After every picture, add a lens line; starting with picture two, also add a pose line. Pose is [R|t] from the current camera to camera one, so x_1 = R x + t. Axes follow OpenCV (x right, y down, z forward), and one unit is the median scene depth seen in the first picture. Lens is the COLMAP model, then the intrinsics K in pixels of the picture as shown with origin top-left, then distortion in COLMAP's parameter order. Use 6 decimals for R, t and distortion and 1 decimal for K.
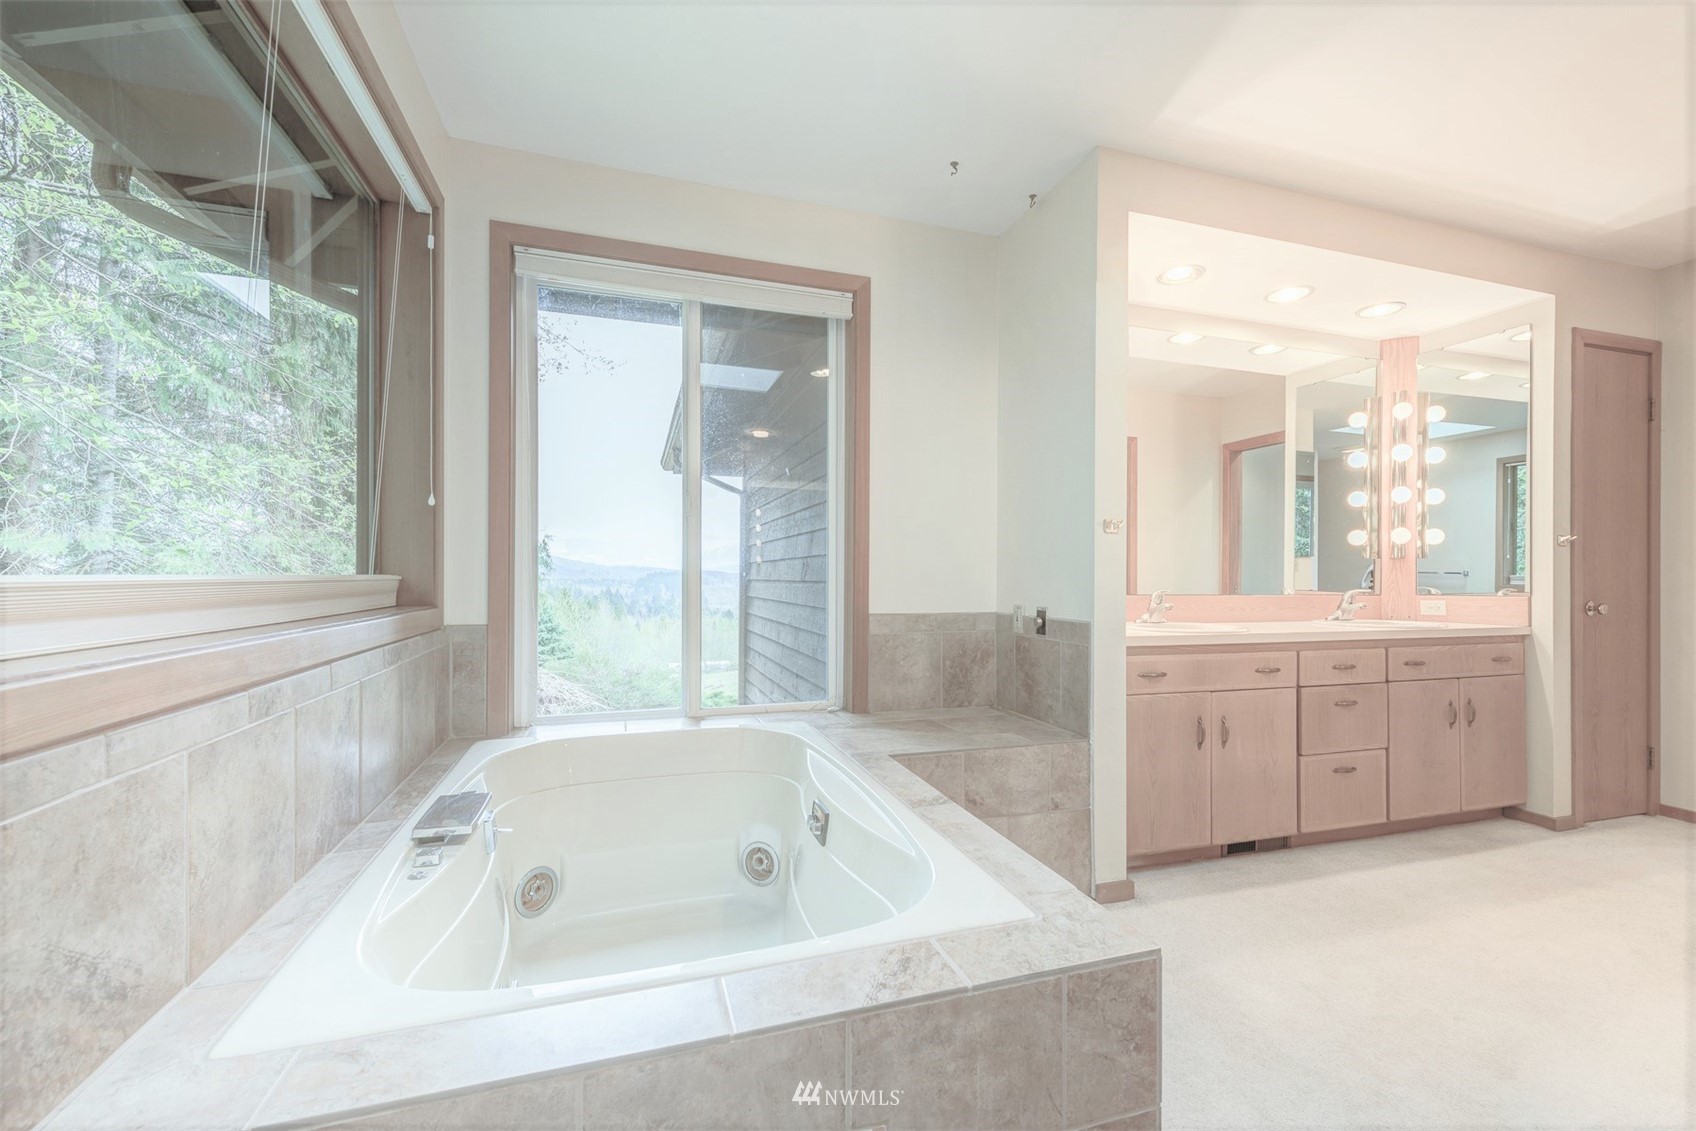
lens RADIAL K [[704.6, 0, 851.9], [0, 704.6, 572.0], [0, 0, 1]] dist [-0.001202, -0.000212]
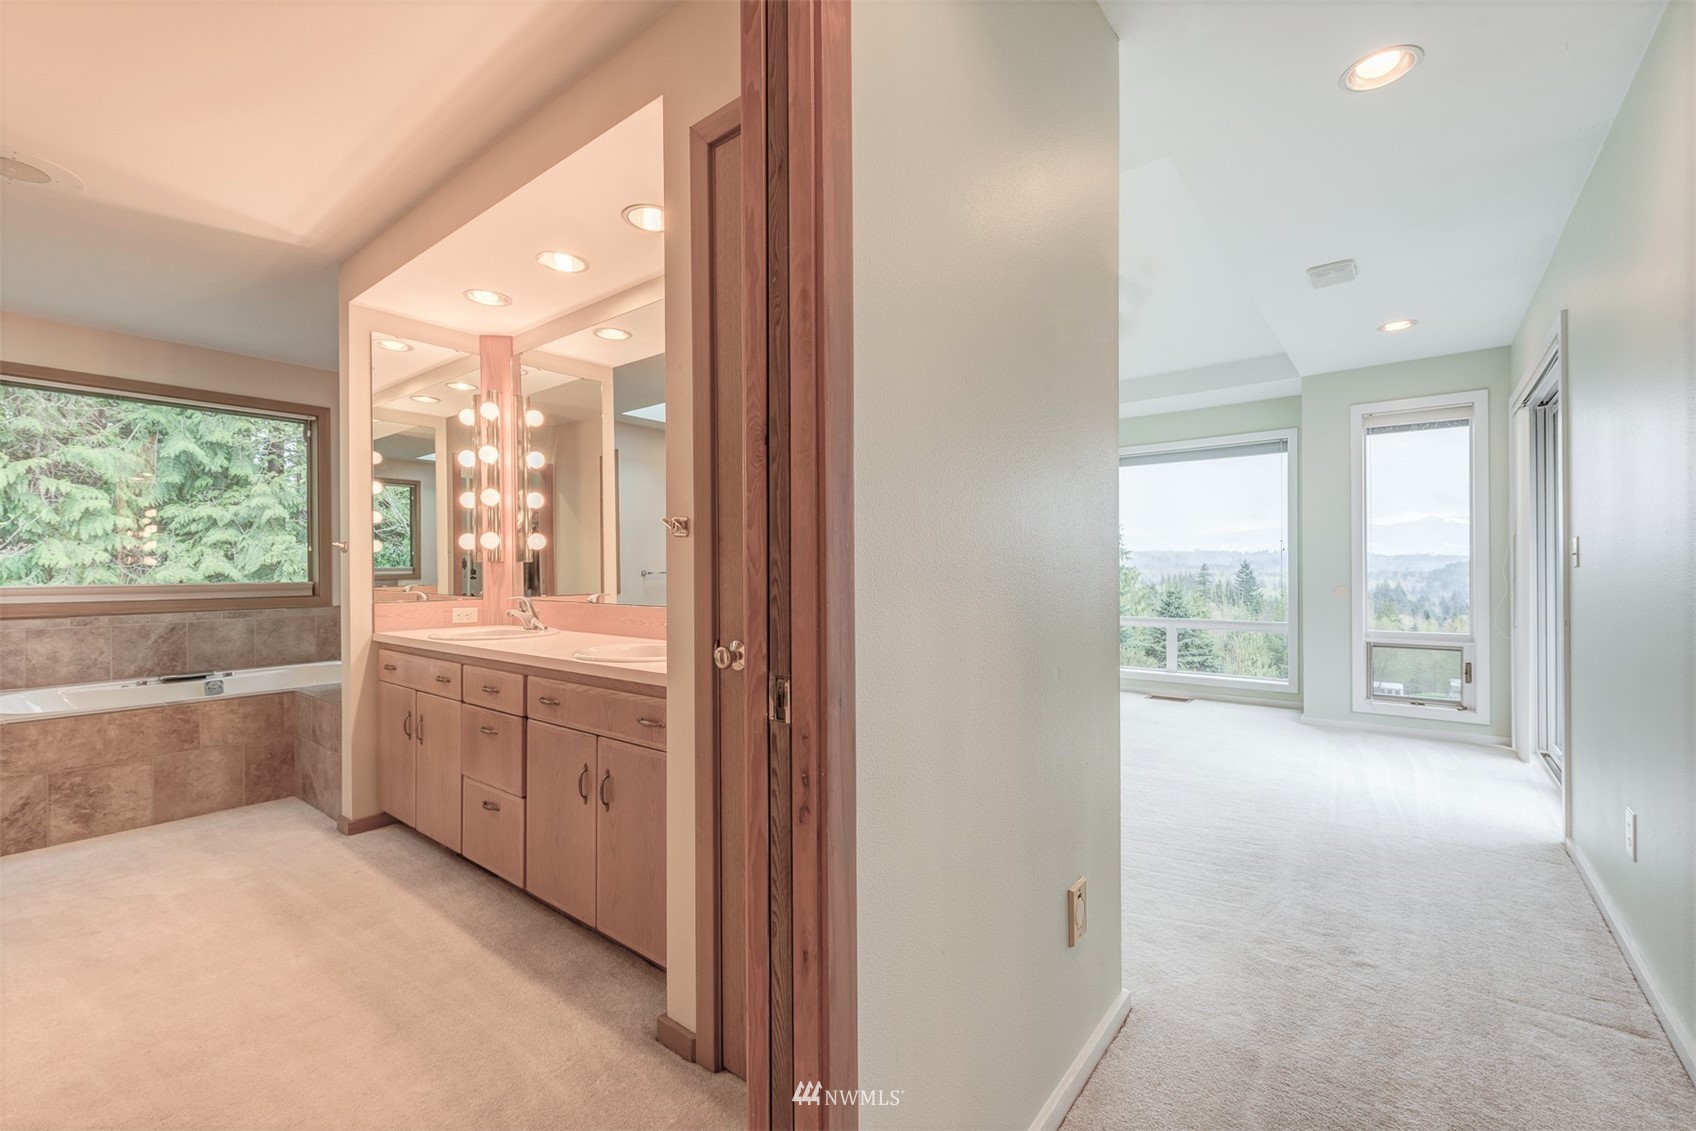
lens RADIAL K [[707.8, 0, 848.0], [0, 707.8, 565.5], [0, 0, 1]] dist [0.010157, -0.000013]
pose [[0.551720, -0.006792, -0.834002, 1.548718], [0.008607, 0.999960, -0.002450, -0.013793], [0.833985, -0.005826, 0.551756, 0.801559]]
